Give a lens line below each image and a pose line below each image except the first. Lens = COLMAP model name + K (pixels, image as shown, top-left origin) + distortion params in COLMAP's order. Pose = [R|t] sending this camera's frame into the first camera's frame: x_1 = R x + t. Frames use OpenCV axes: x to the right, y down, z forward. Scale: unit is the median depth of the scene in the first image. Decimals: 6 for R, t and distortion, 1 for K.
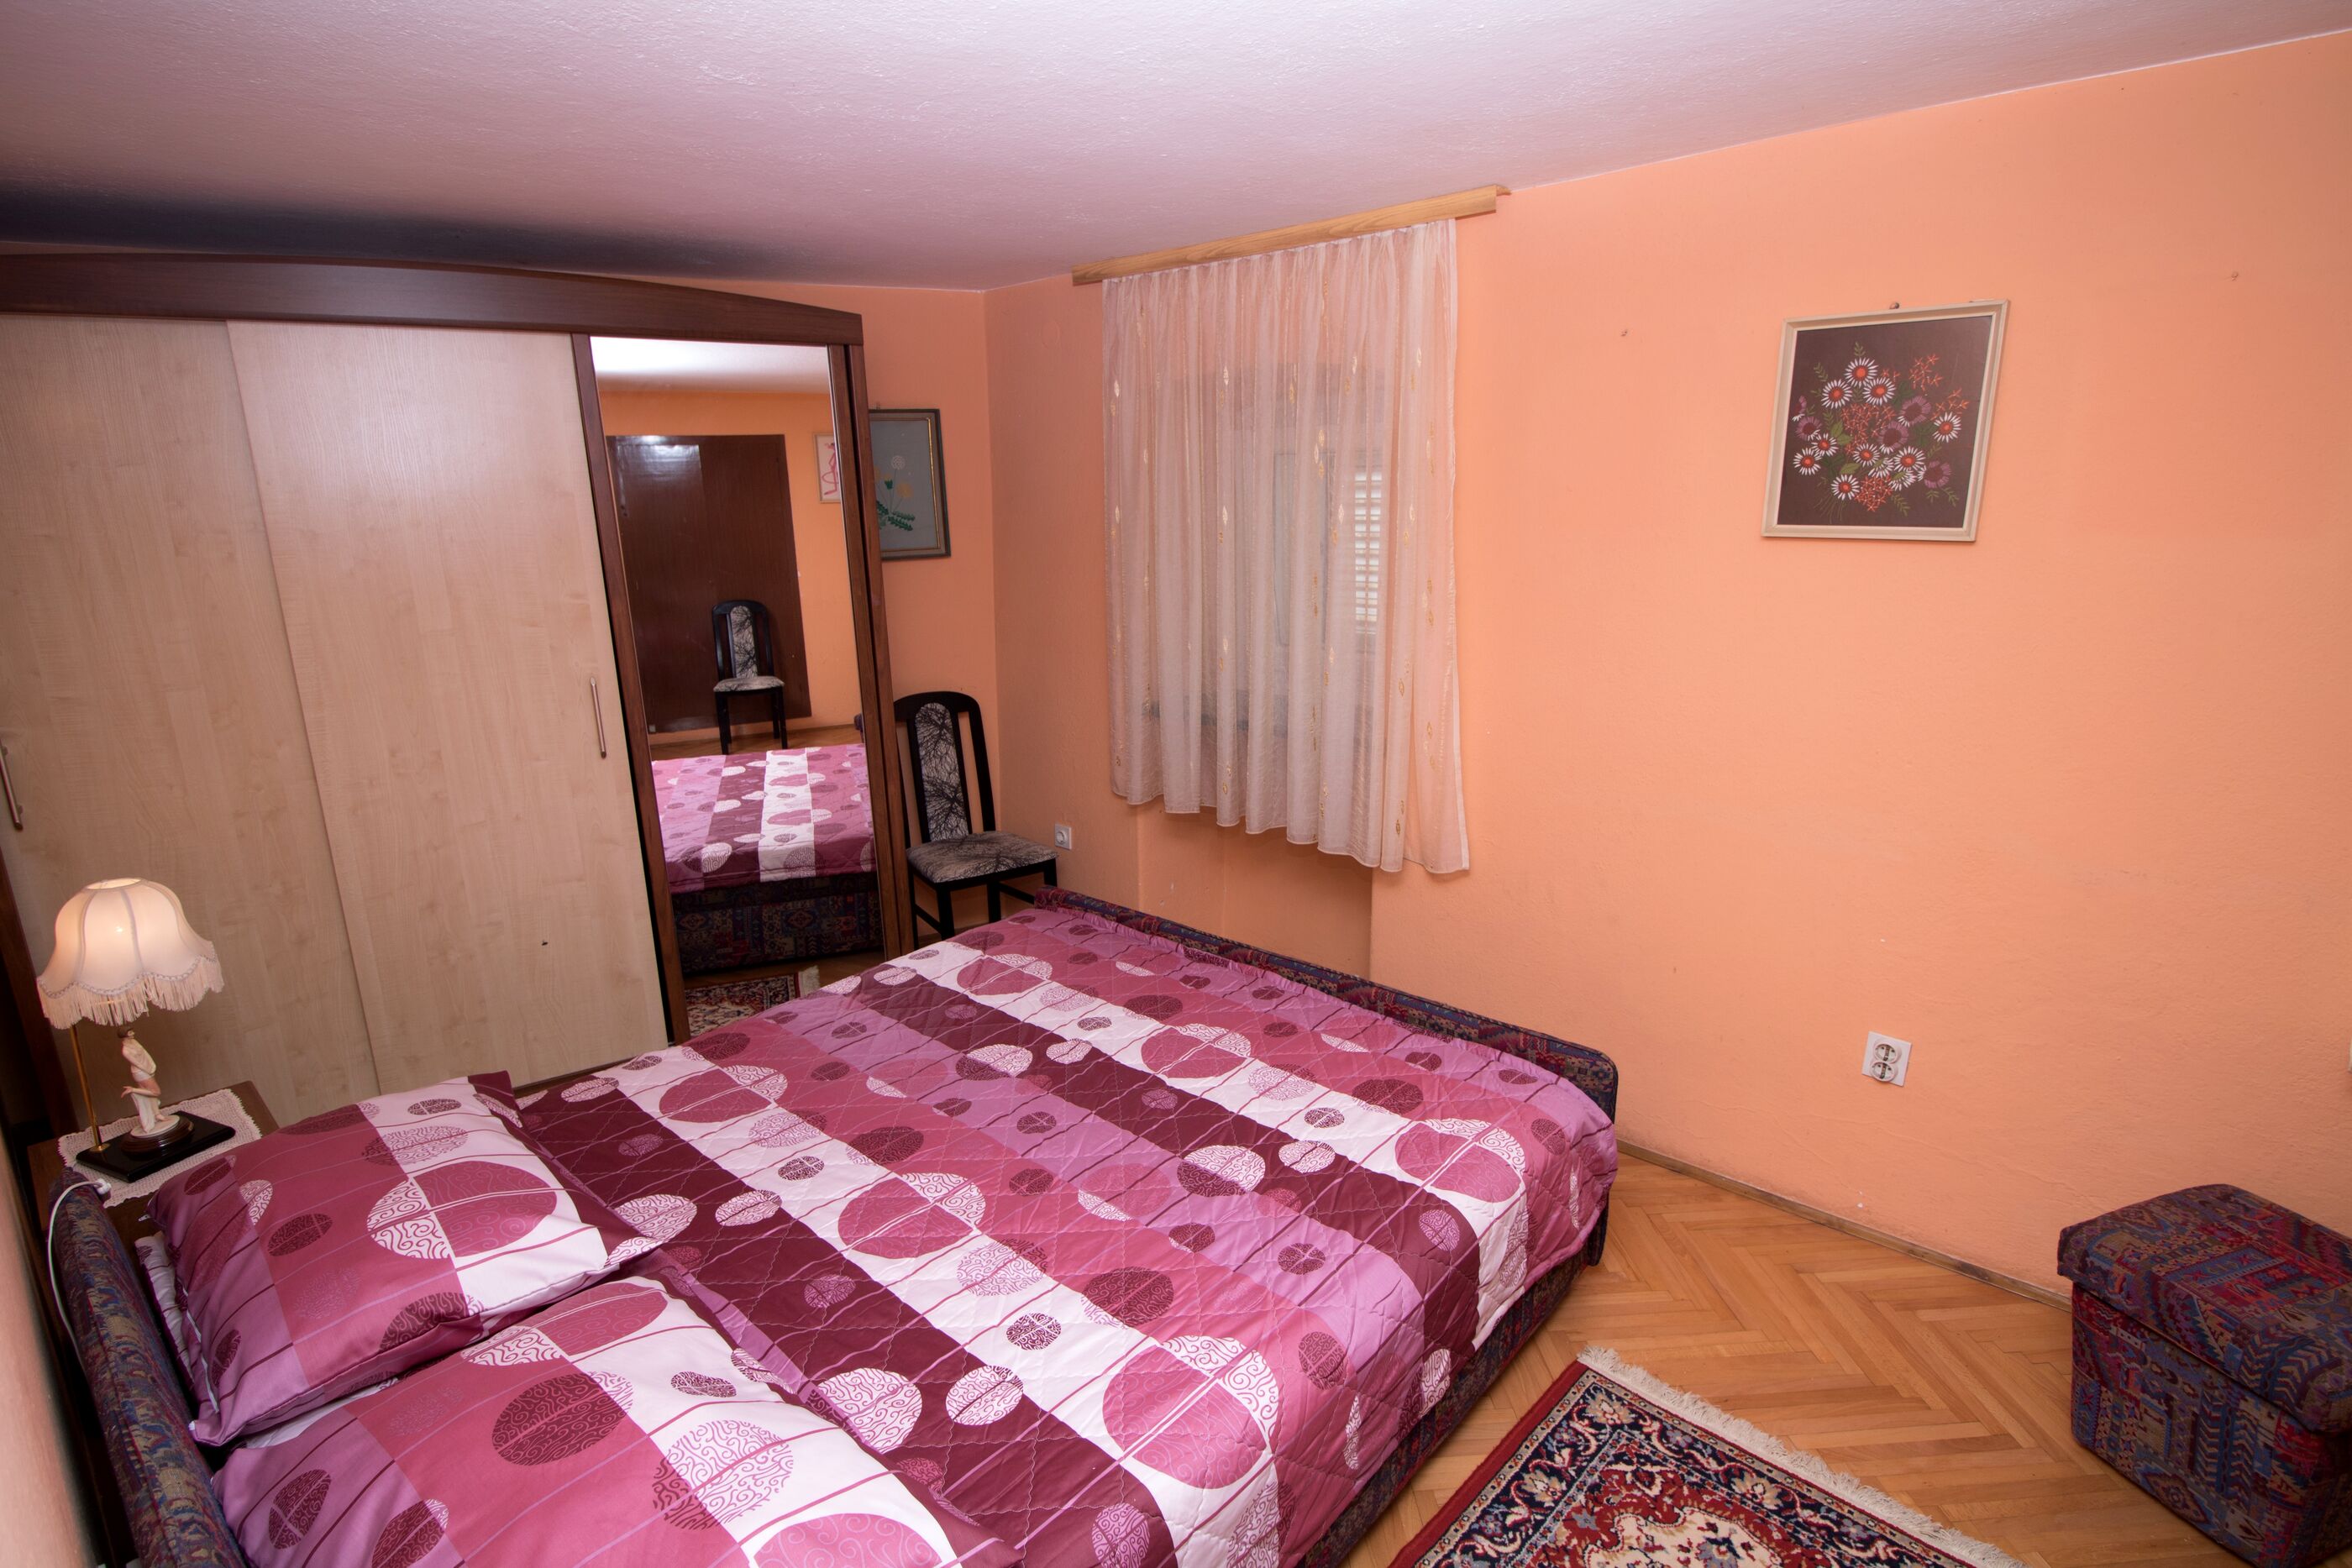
lens RADIAL K [[1173.2, 0, 1188.9], [0, 1173.2, 789.4], [0, 0, 1]] dist [-0.001405, -0.000744]
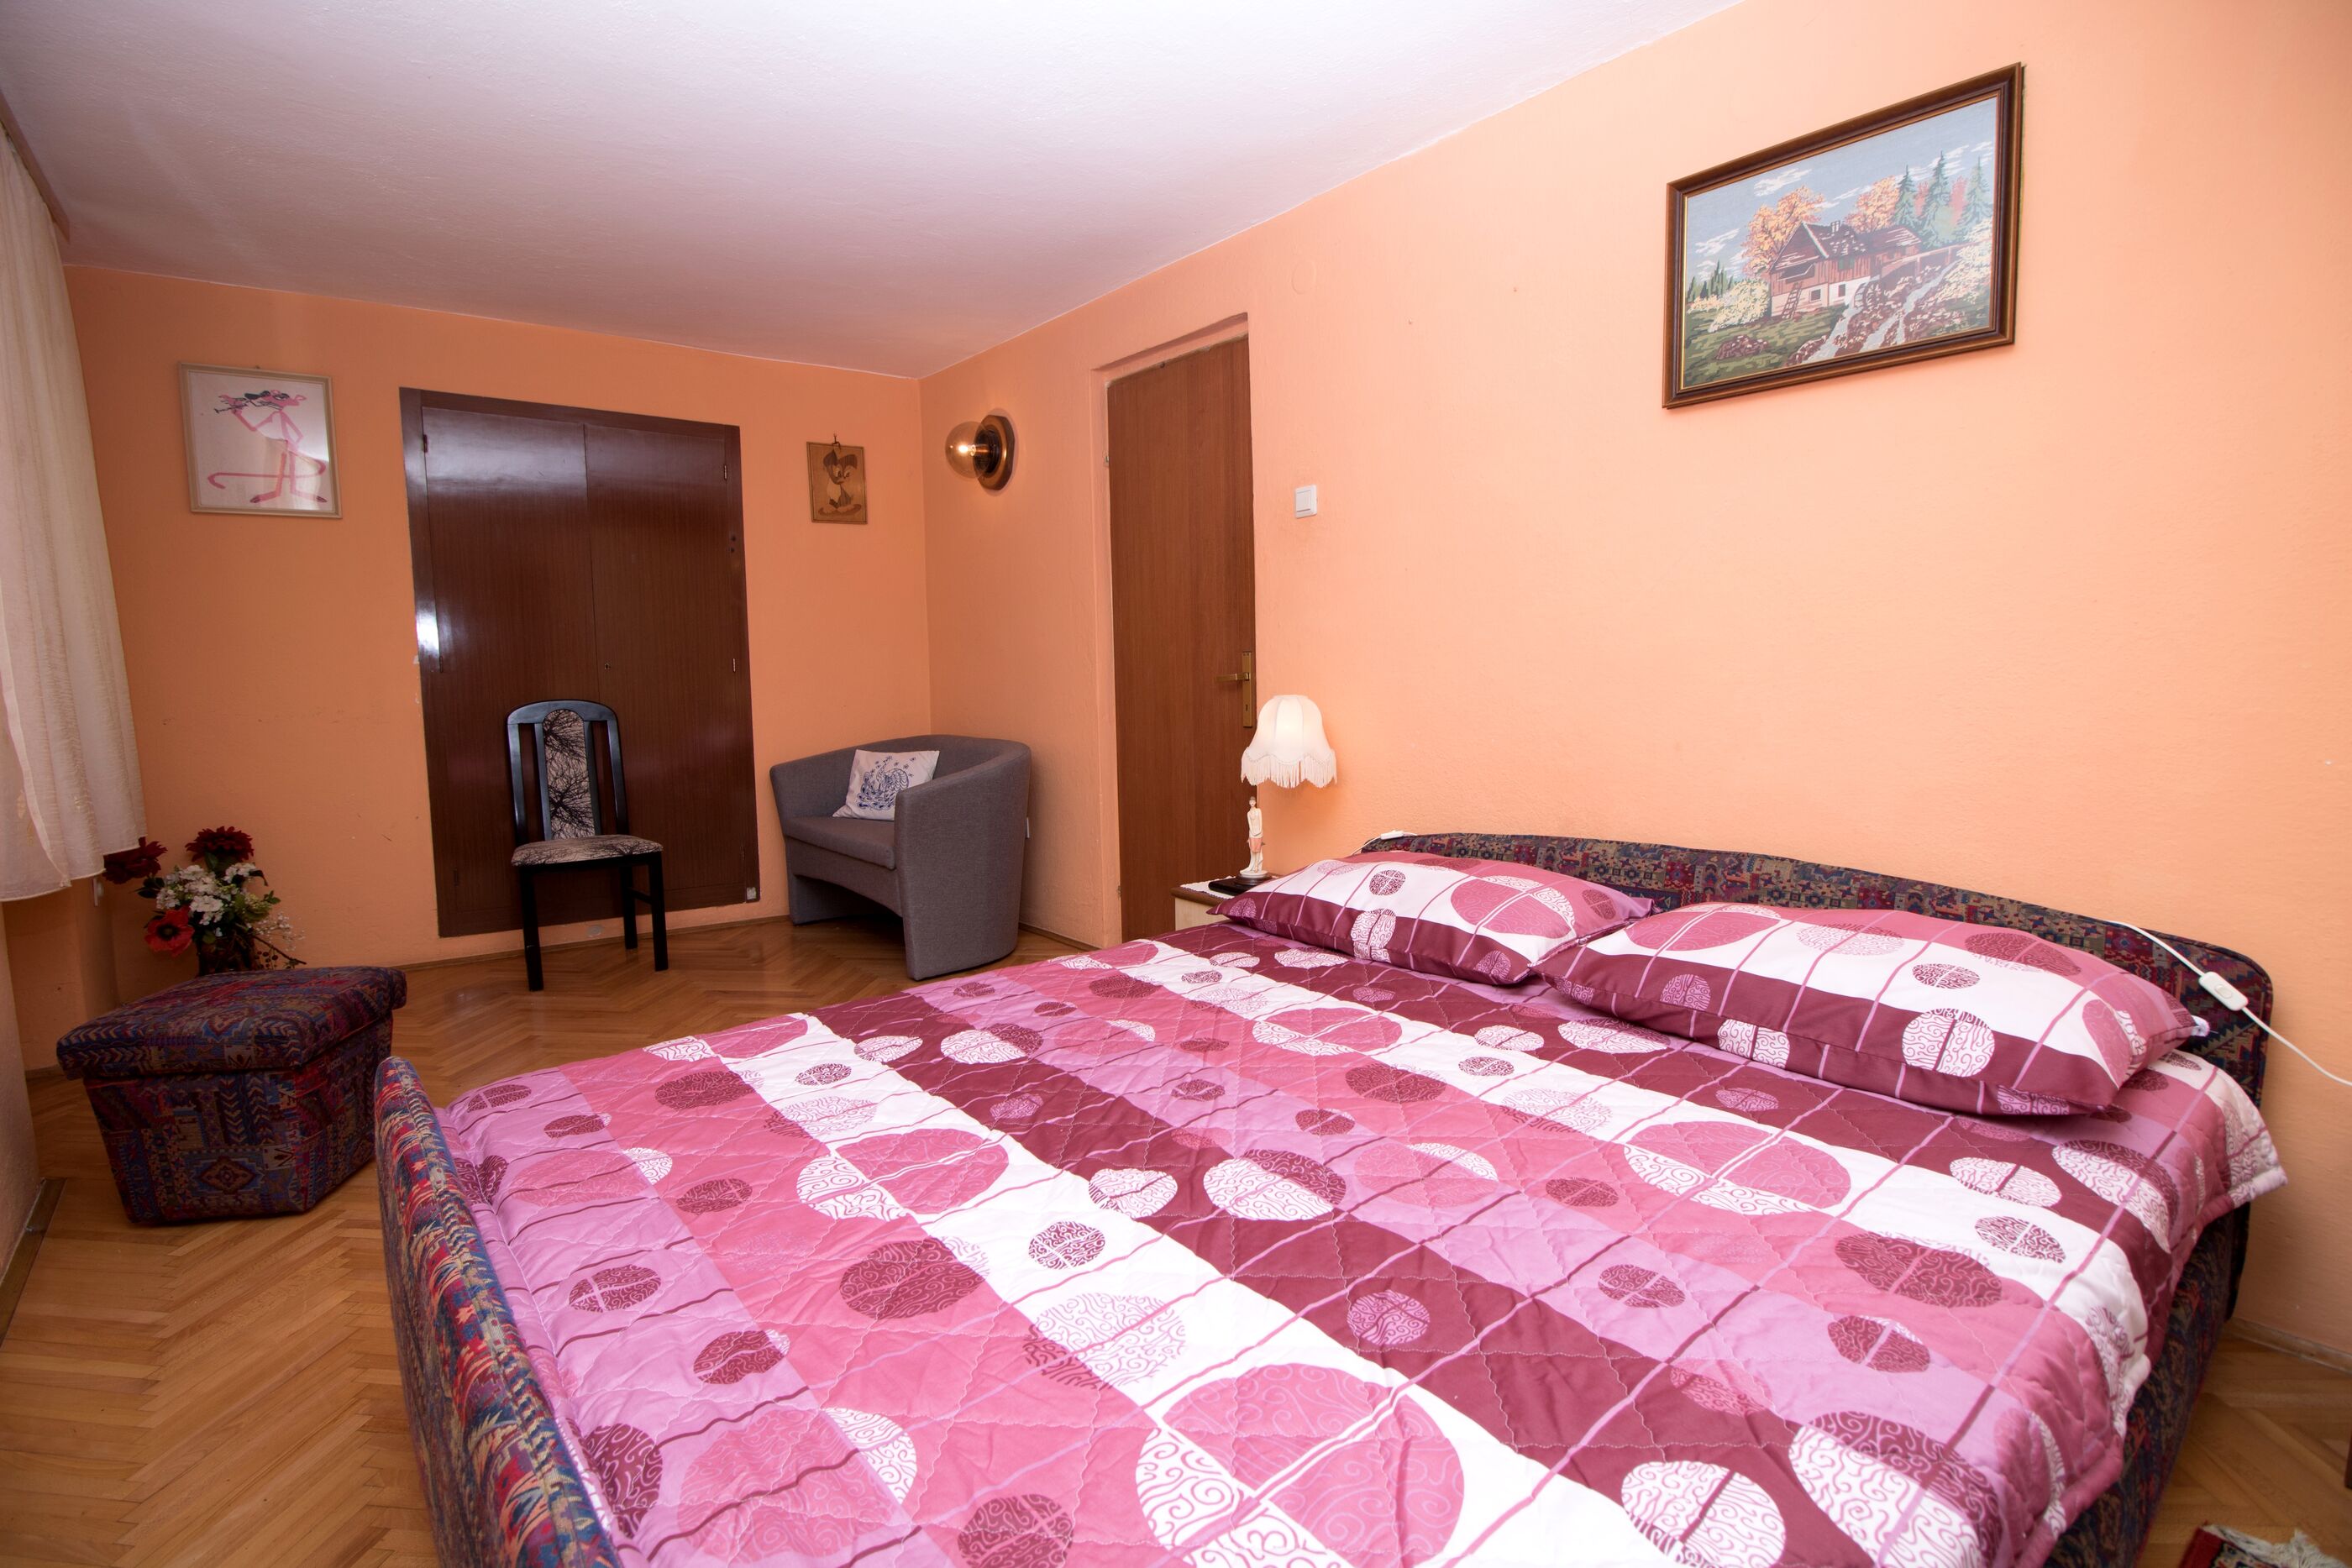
lens RADIAL K [[1083.3, 0, 1185.7], [0, 1083.3, 788.3], [0, 0, 1]] dist [-0.009597, -0.002140]
pose [[-0.988803, 0.011584, 0.148778, -0.198529], [0.064043, 0.933443, 0.352962, -0.112708], [-0.134787, 0.358538, -0.923733, 1.375413]]
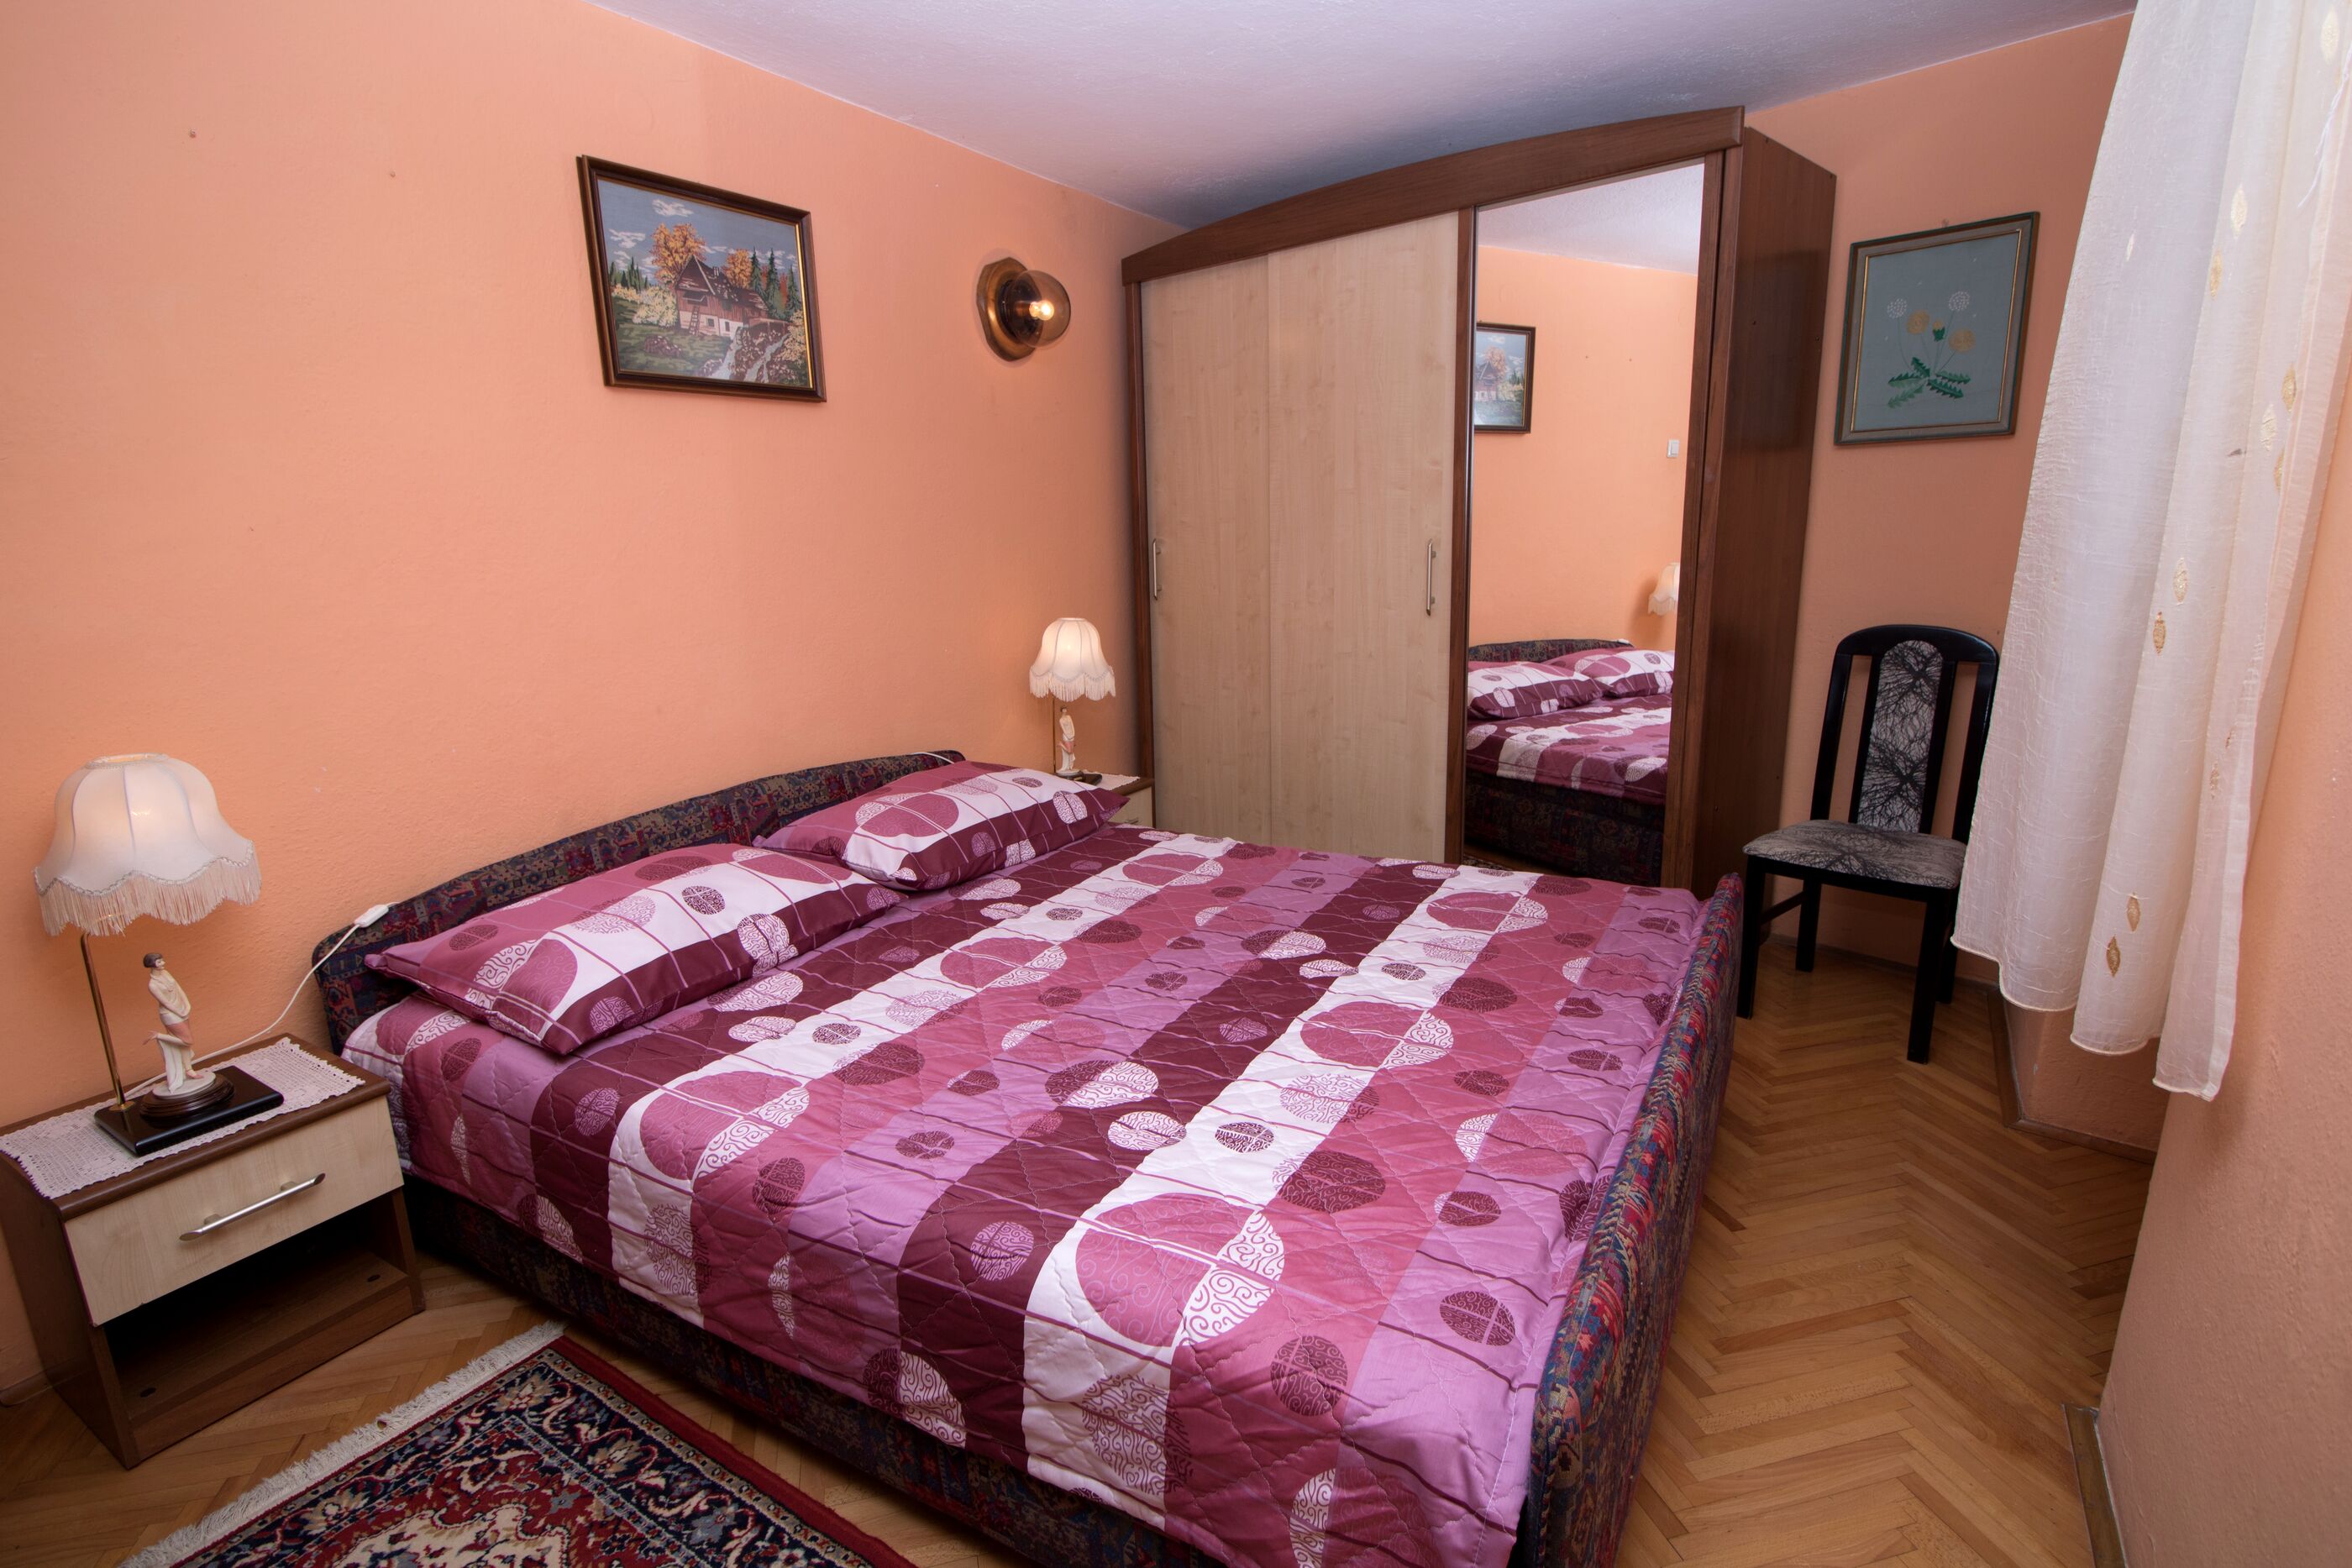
lens RADIAL K [[1173.2, 0, 1187.9], [0, 1173.2, 781.2], [0, 0, 1]] dist [-0.001405, -0.000744]
pose [[0.200269, 0.234772, -0.951196, 0.645444], [-0.224750, 0.955984, 0.188634, -0.042913], [0.953614, 0.176004, 0.244219, 0.673358]]
